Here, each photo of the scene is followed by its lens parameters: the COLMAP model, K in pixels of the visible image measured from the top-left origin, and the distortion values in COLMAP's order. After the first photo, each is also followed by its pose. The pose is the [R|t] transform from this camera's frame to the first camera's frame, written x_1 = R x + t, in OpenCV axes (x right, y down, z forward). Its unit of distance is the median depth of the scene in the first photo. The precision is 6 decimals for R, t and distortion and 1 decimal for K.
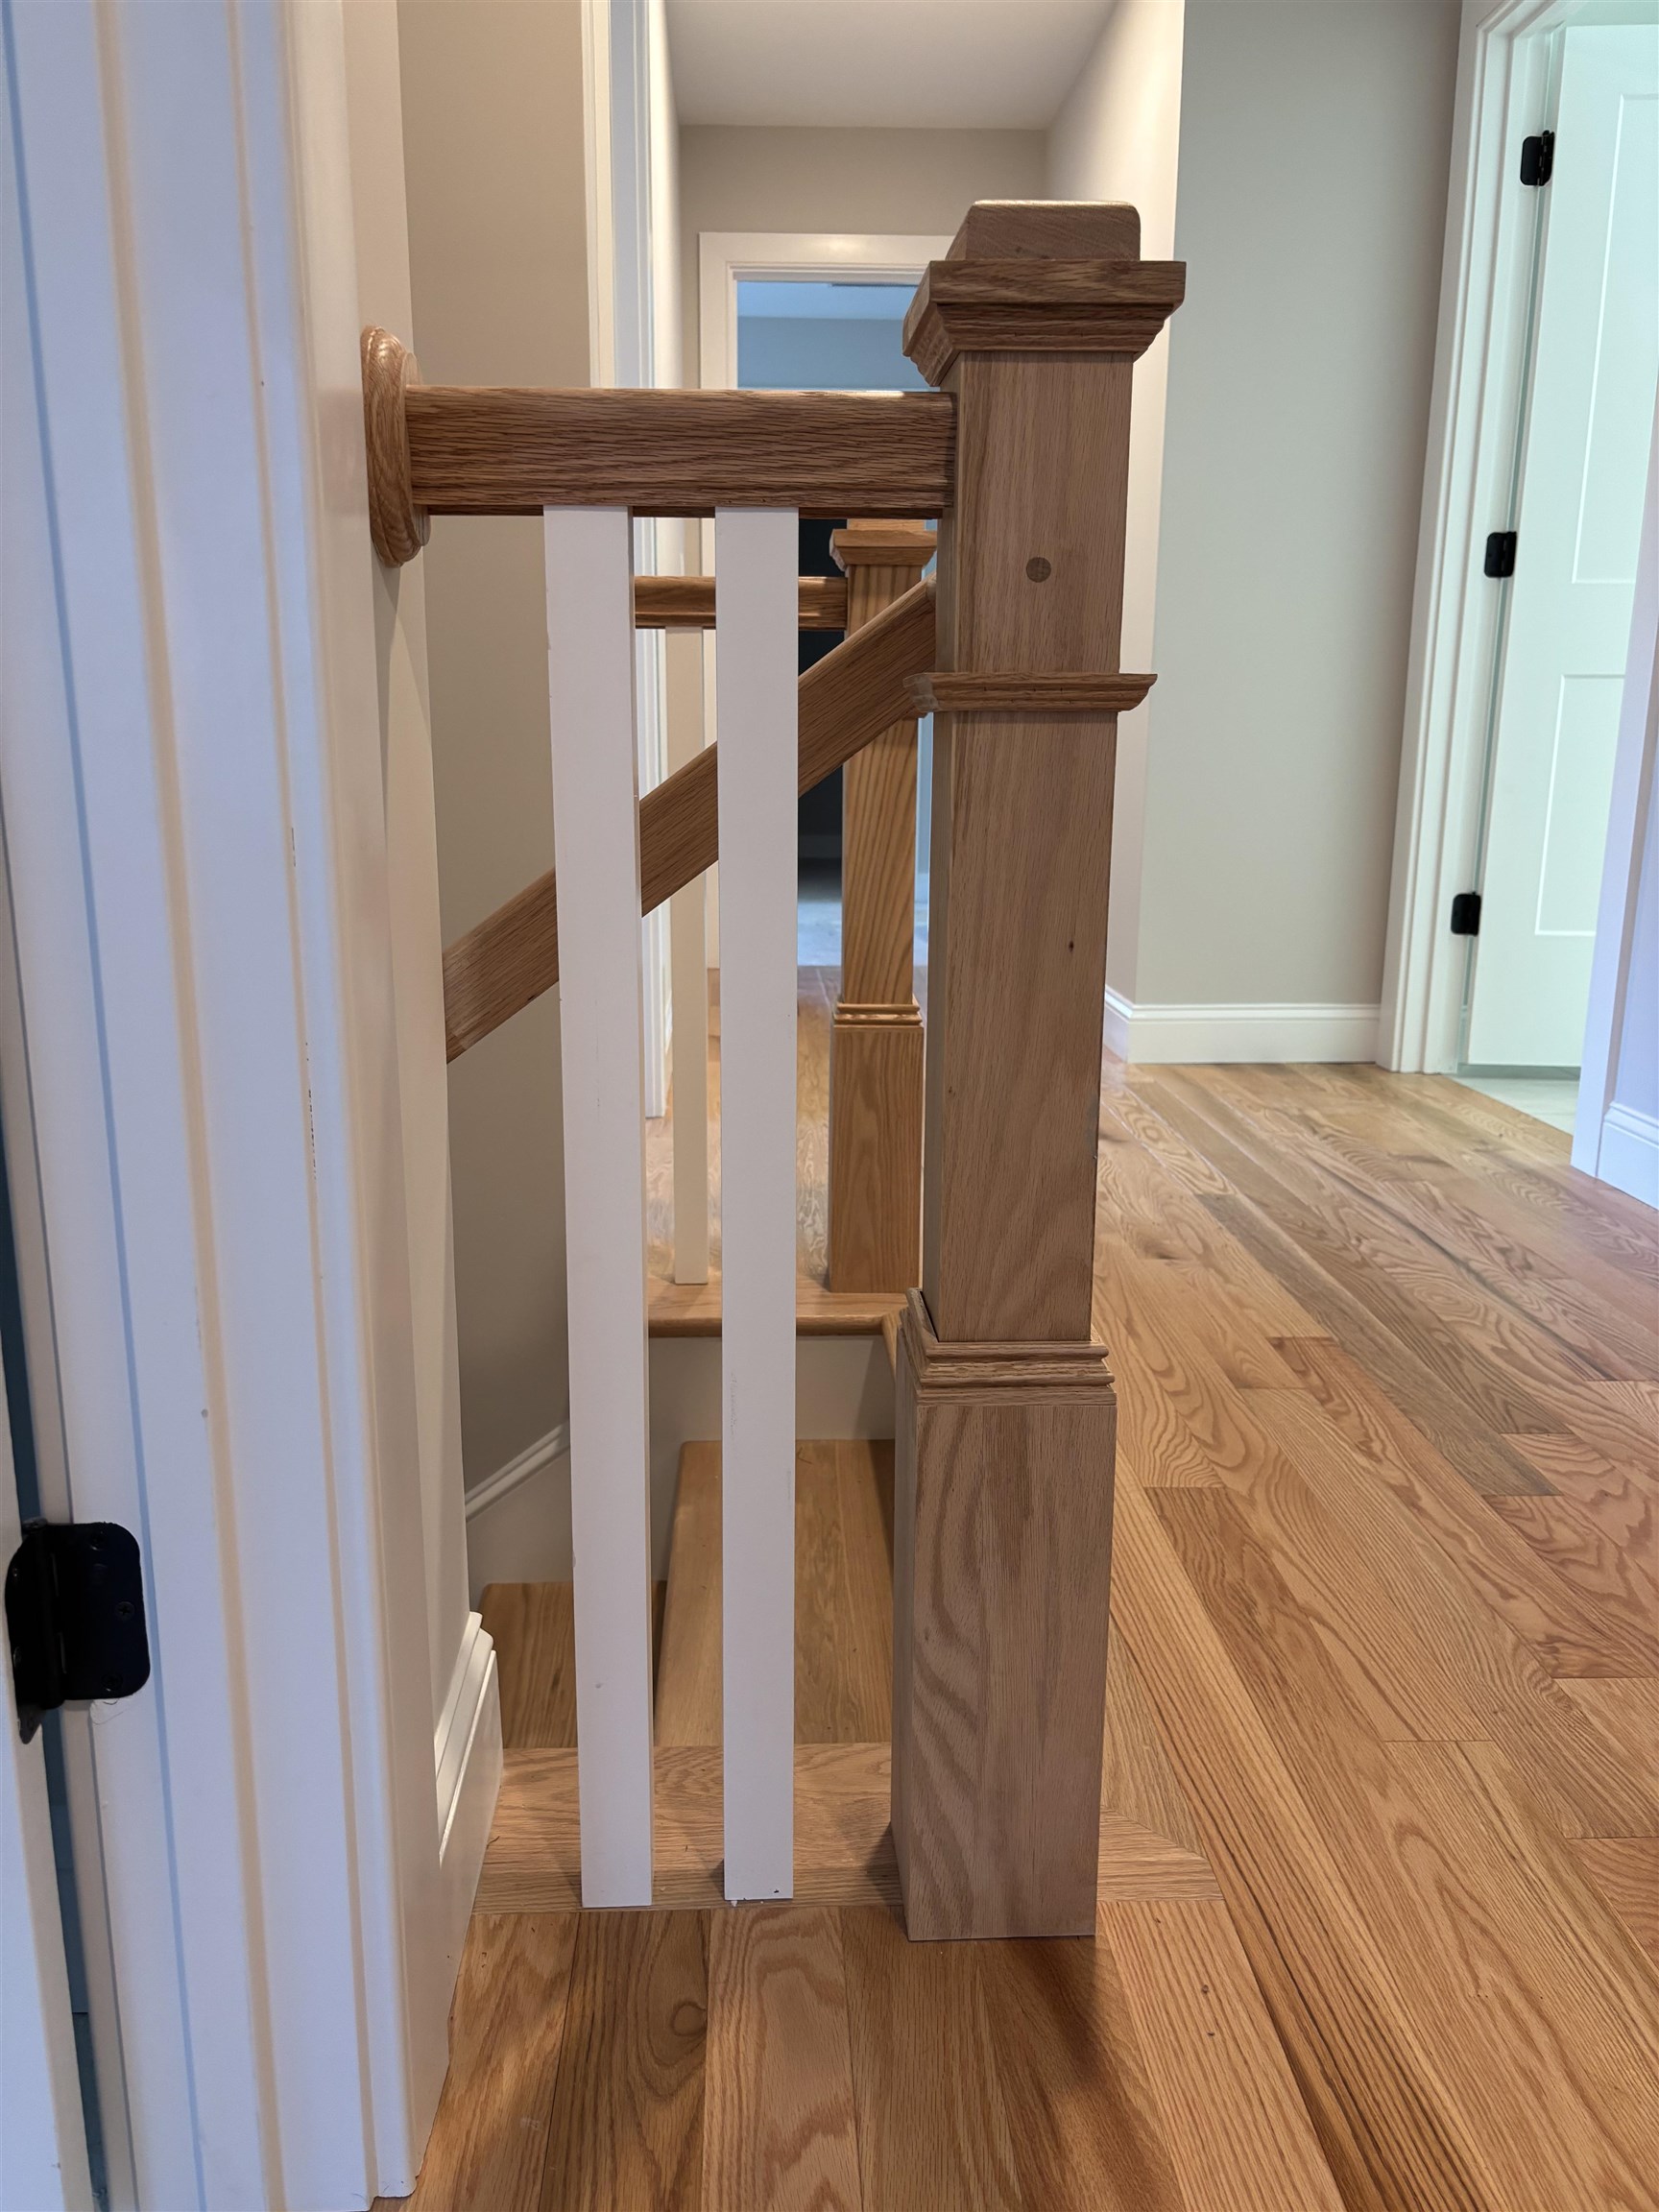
lens RADIAL K [[1622.8, 0, 795.8], [0, 1622.8, 1105.0], [0, 0, 1]] dist [0.045155, -0.050833]
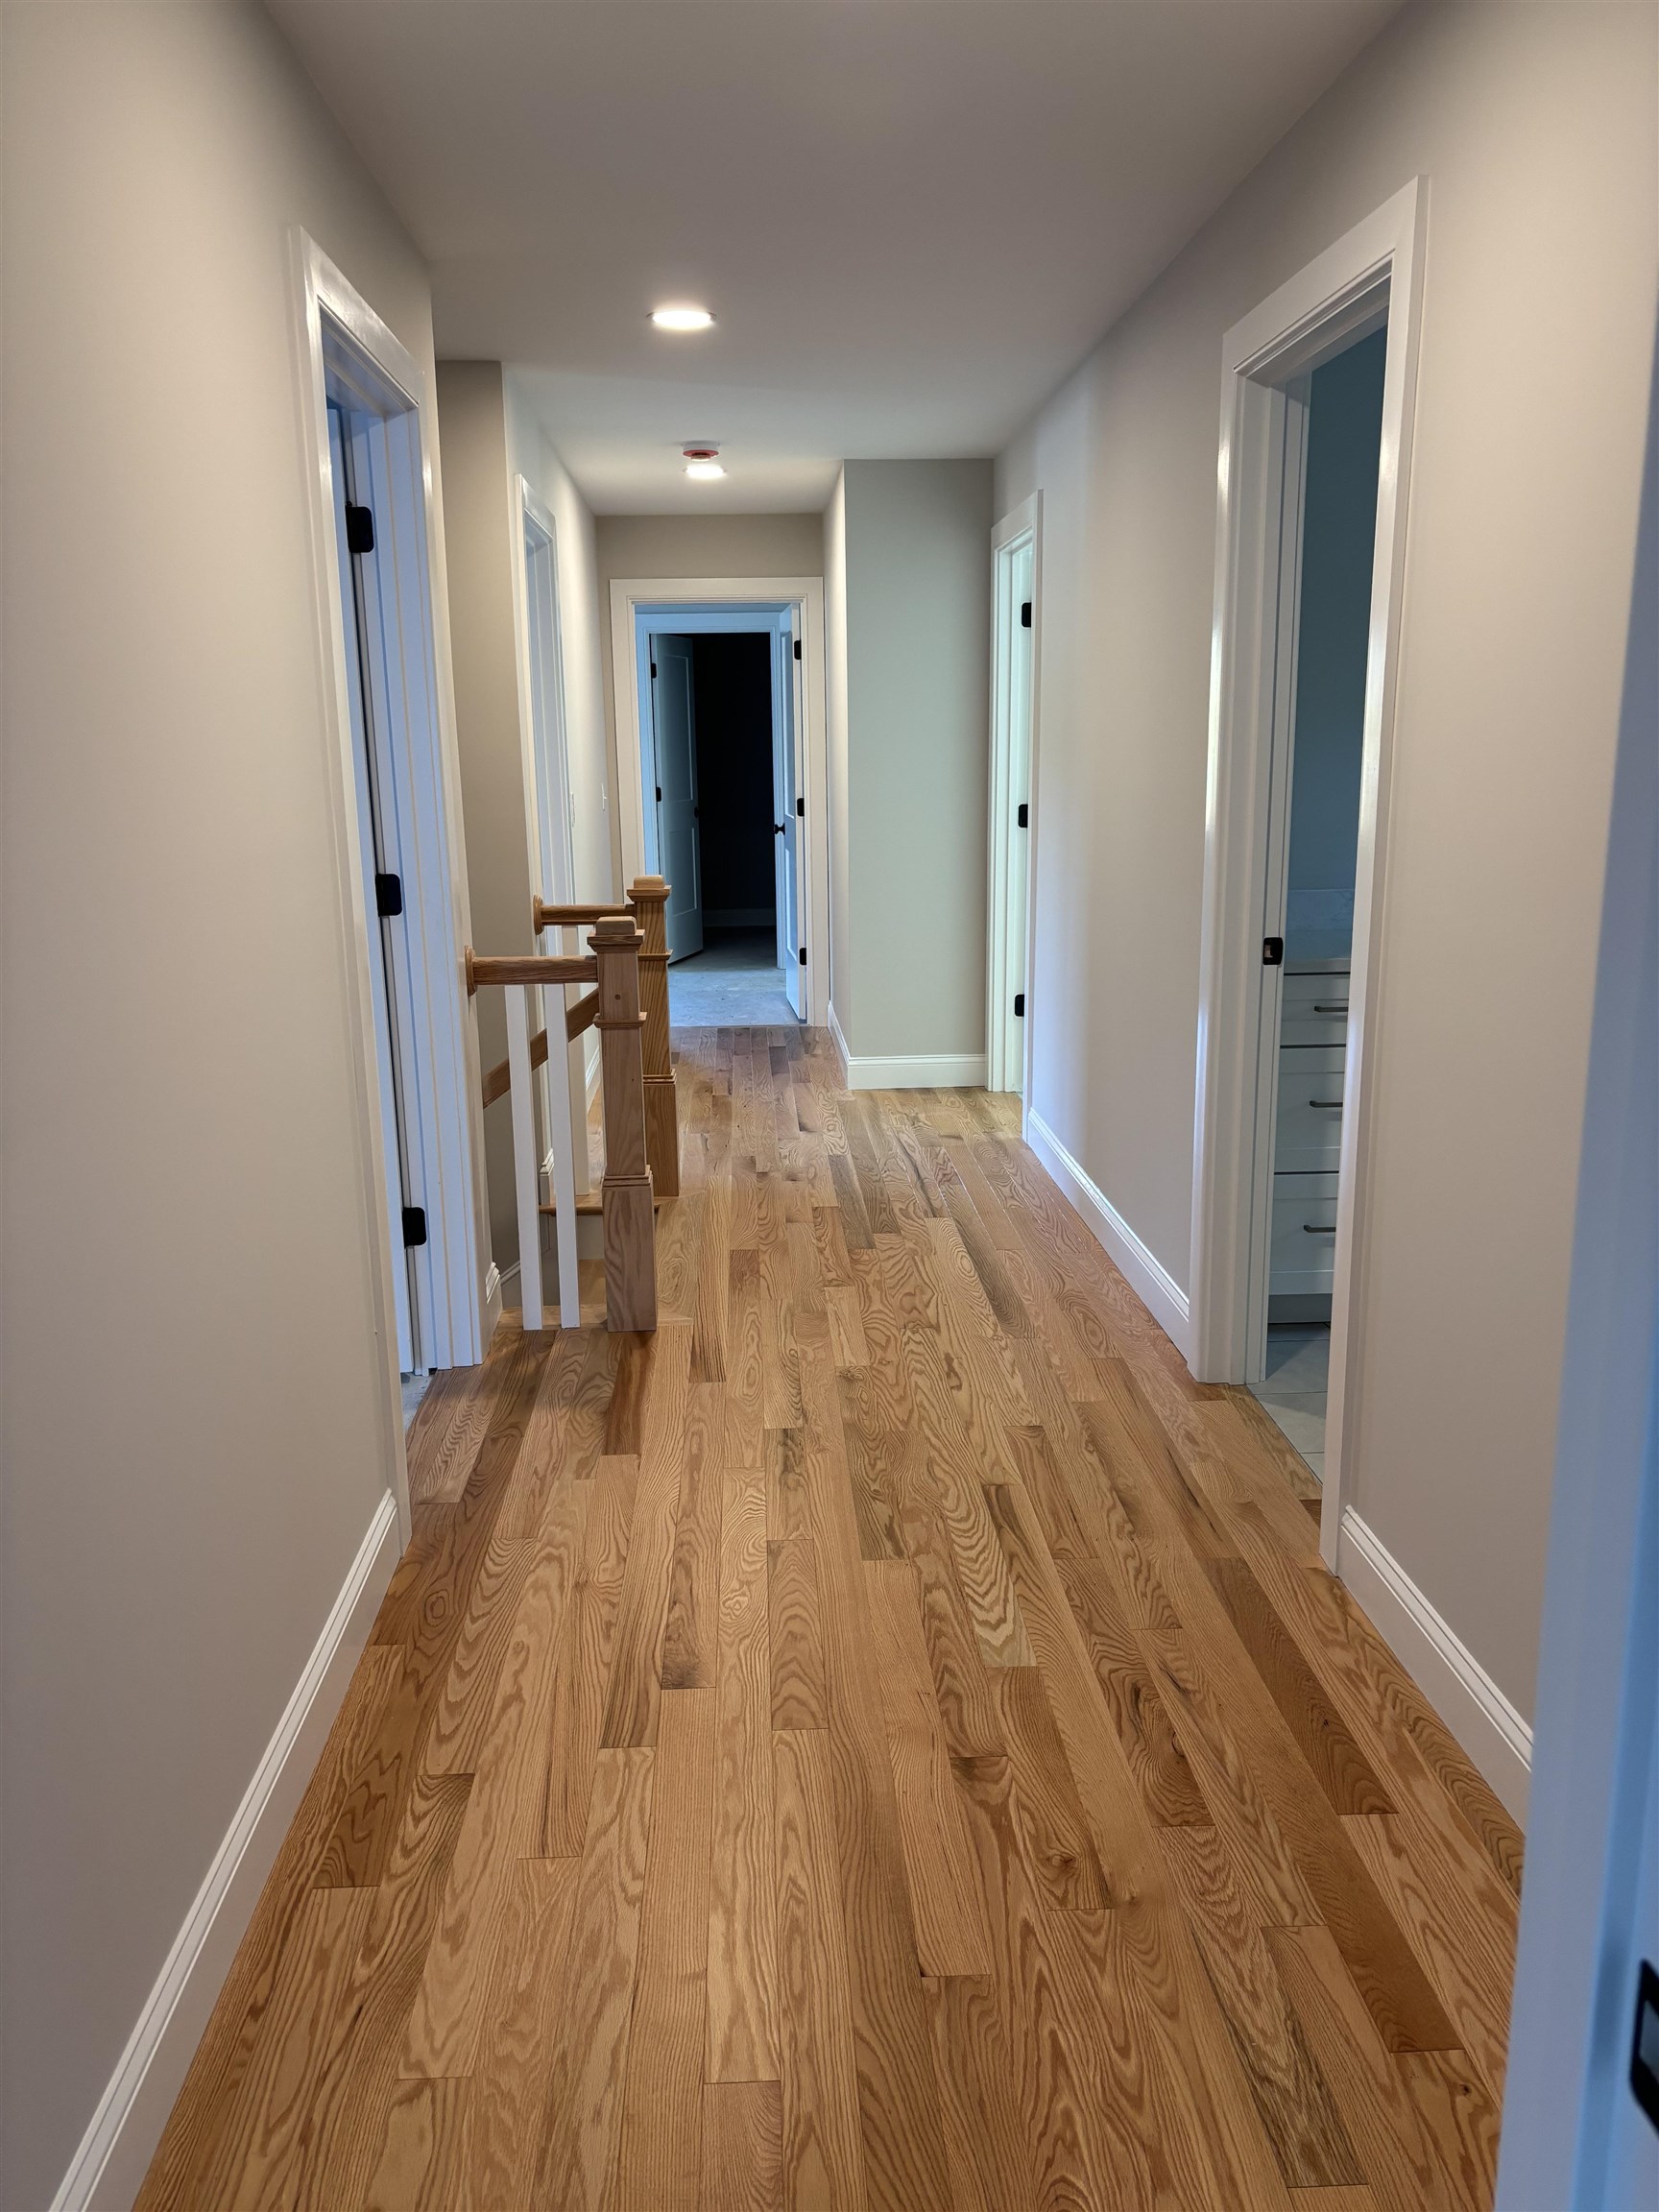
lens RADIAL K [[1663.8, 0, 829.5], [0, 1663.8, 1106.0], [0, 0, 1]] dist [0.058218, -0.053967]
pose [[0.999619, -0.022639, 0.015763, 0.345492], [0.022725, 0.999727, -0.005344, 0.004712], [-0.015637, 0.005700, 0.999861, -1.881412]]
